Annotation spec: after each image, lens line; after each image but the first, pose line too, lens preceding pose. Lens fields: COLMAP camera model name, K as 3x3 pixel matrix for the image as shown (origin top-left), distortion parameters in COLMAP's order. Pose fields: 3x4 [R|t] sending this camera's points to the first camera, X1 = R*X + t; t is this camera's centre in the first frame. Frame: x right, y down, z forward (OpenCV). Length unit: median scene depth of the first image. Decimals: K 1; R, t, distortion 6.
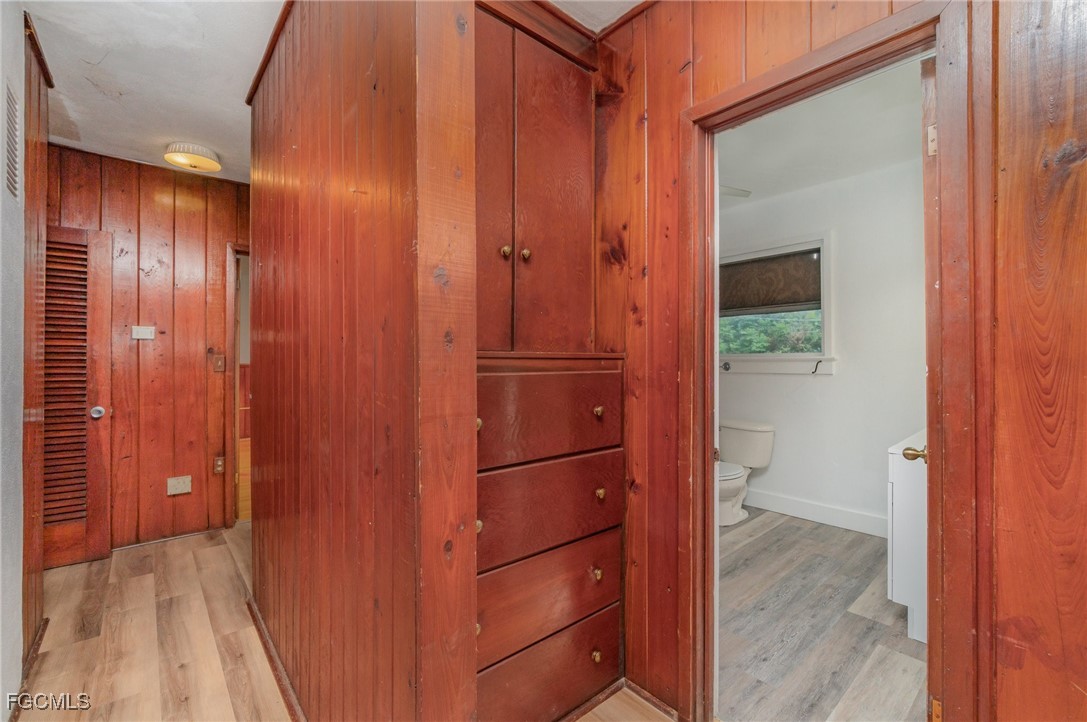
lens RADIAL K [[473.9, 0, 544.7], [0, 473.9, 359.7], [0, 0, 1]] dist [-0.001628, -0.000163]
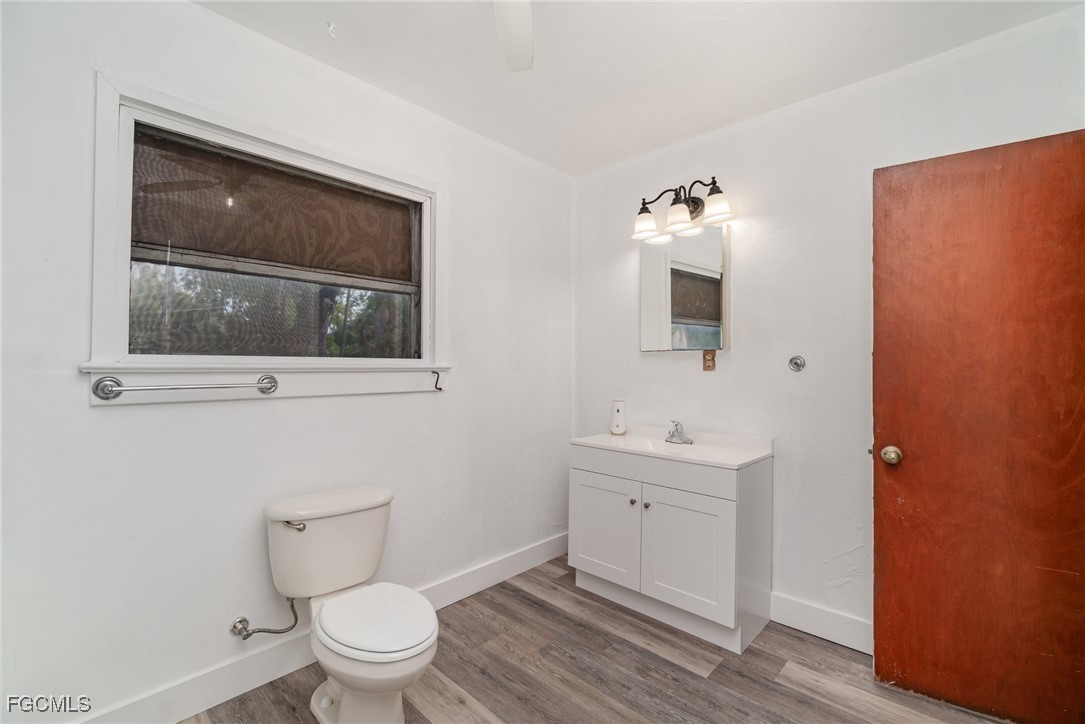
lens RADIAL K [[473.0, 0, 543.3], [0, 473.0, 363.0], [0, 0, 1]] dist [-0.001628, -0.000163]
pose [[-0.097223, 0.006994, 0.995238, -0.111615], [-0.002436, 0.999971, -0.007265, -0.006251], [-0.995260, -0.003130, -0.097203, 1.003394]]
